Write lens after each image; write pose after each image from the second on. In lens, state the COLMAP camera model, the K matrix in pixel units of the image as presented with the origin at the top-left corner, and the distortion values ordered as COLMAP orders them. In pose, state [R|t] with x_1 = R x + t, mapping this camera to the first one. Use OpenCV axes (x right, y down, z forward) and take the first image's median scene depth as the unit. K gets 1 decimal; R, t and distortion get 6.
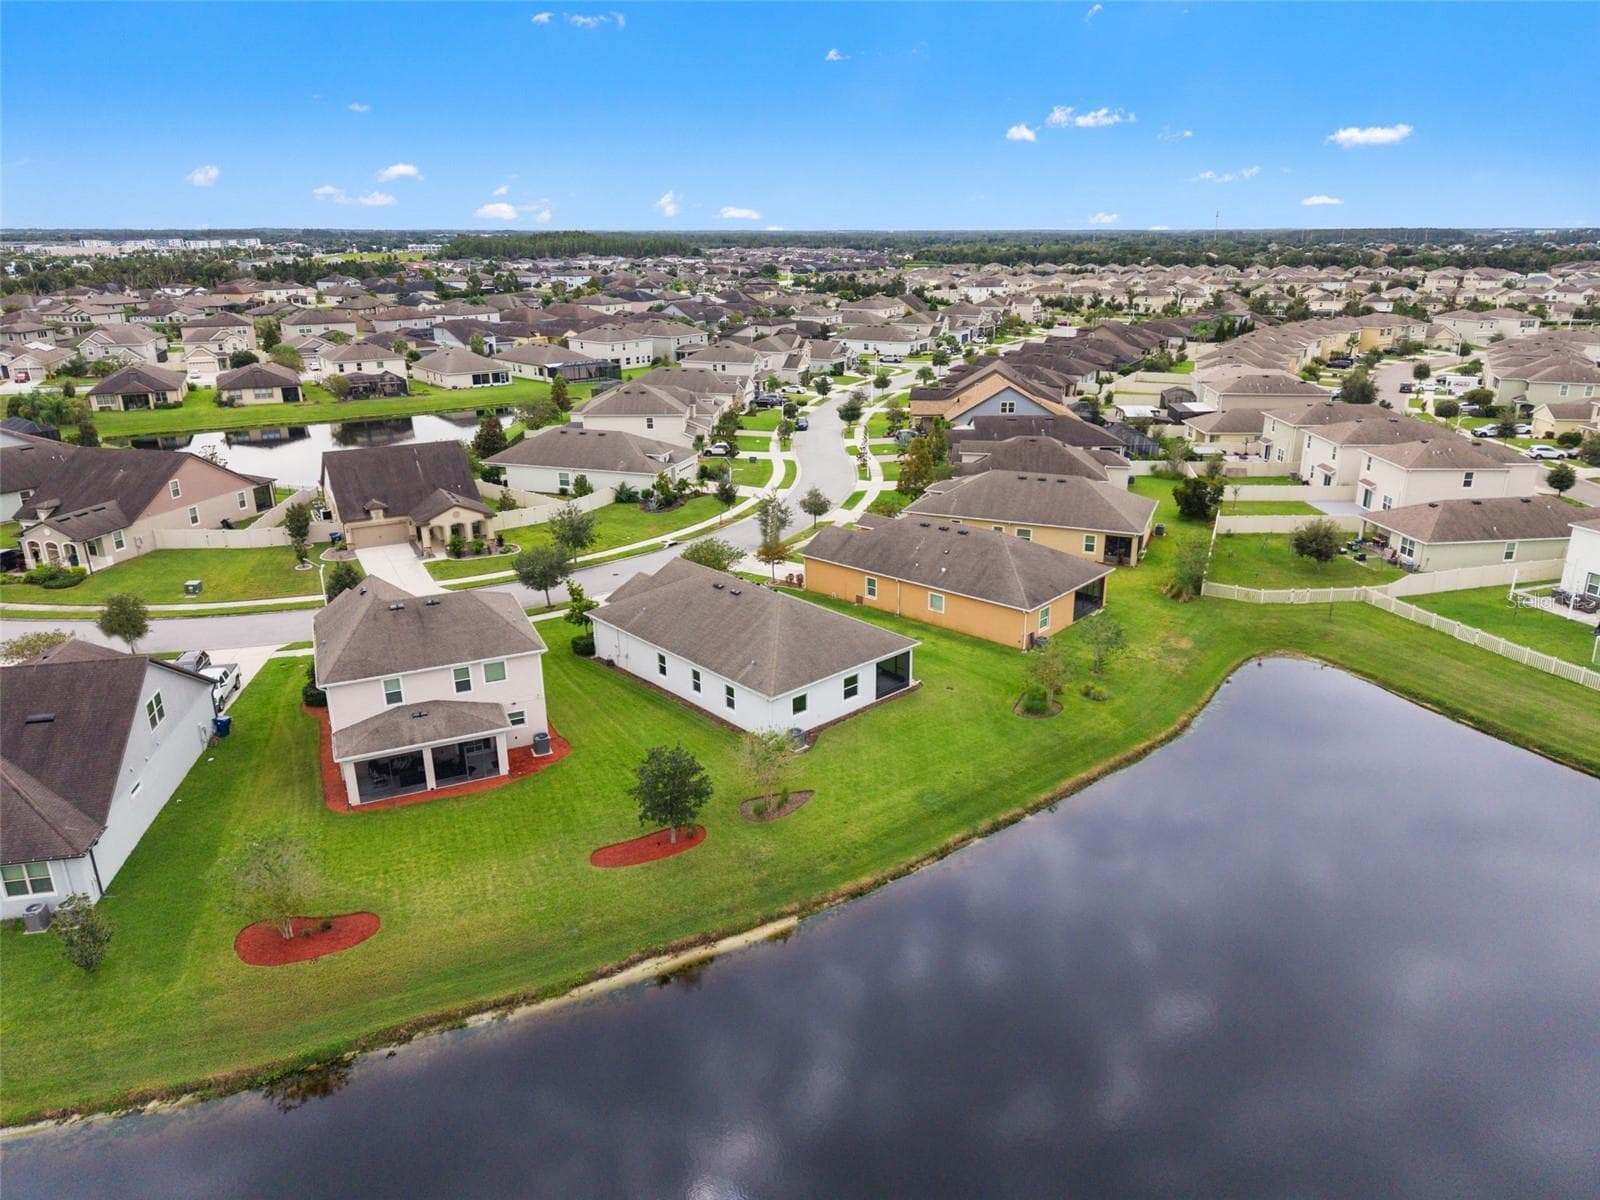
lens RADIAL K [[1068.8, 0, 802.9], [0, 1068.8, 596.9], [0, 0, 1]] dist [0.049556, -0.059444]
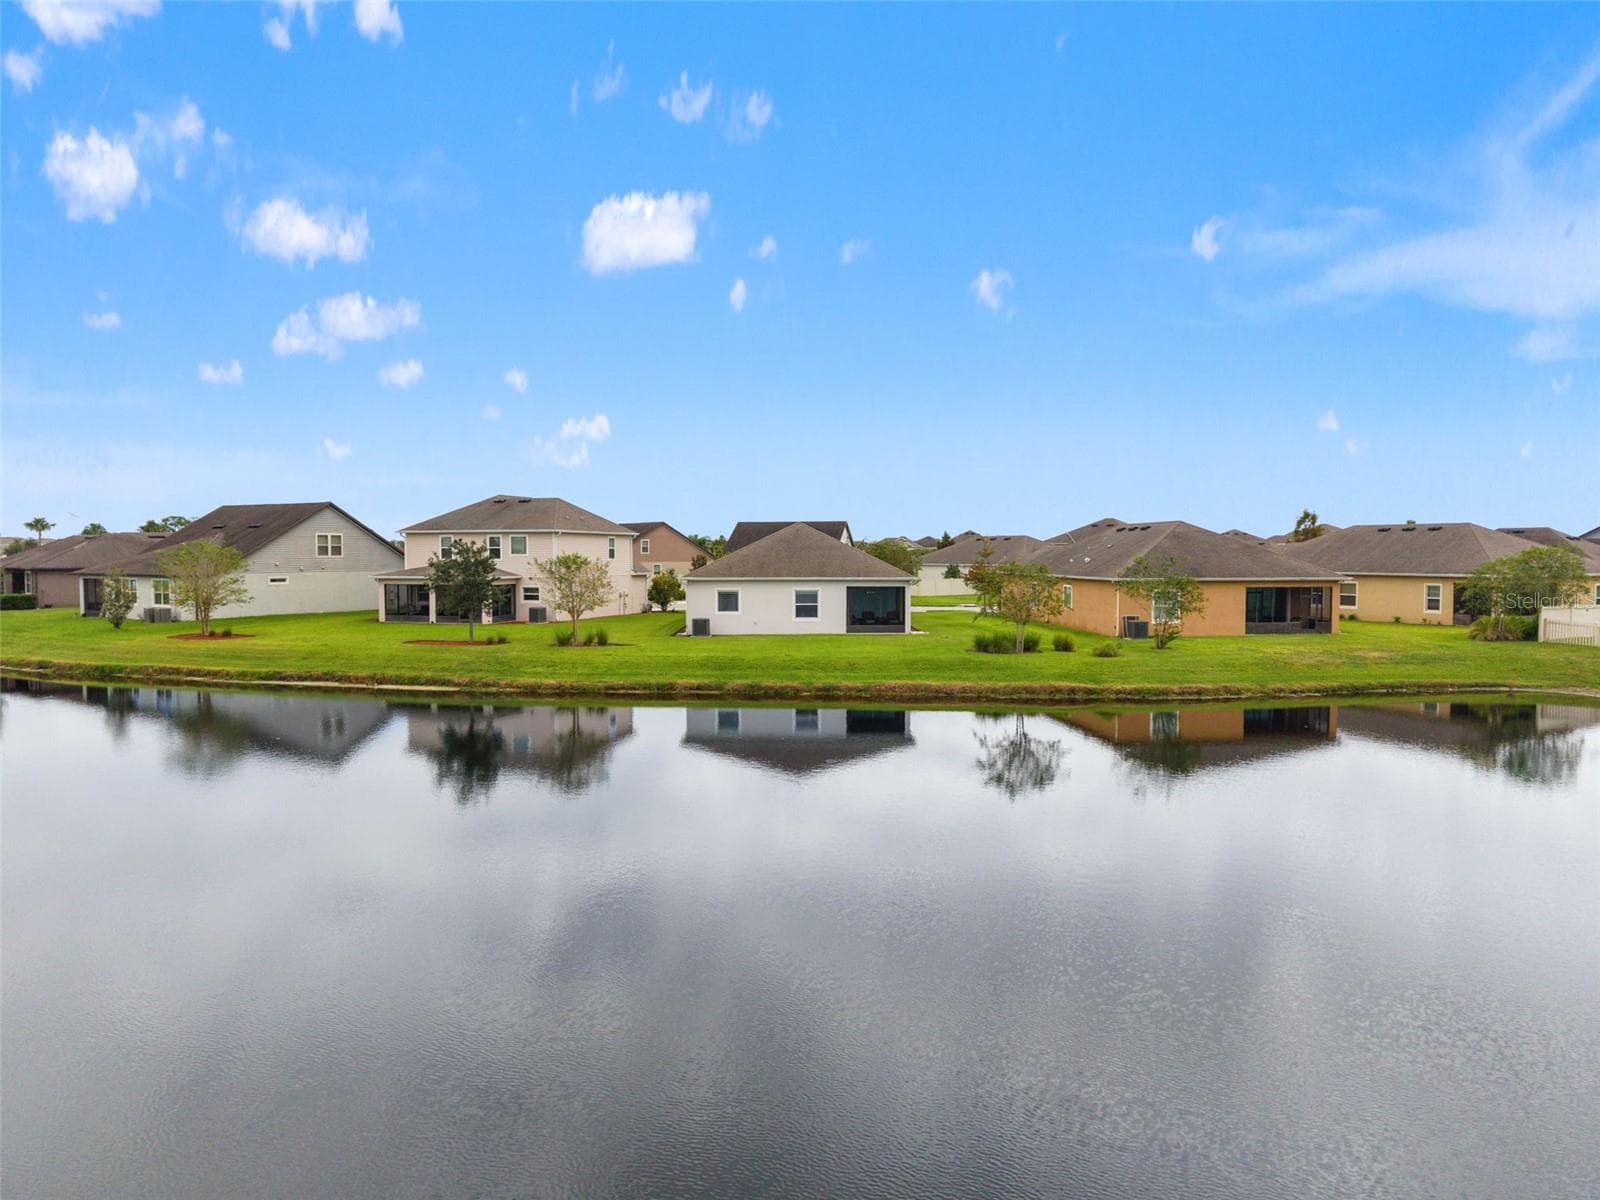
lens RADIAL K [[1071.5, 0, 792.7], [0, 1071.5, 598.5], [0, 0, 1]] dist [0.060847, -0.083919]
pose [[0.724130, 0.033293, -0.688860, 0.289552], [-0.229723, 0.953438, -0.195405, 0.114646], [0.650279, 0.299746, 0.698061, 0.171362]]
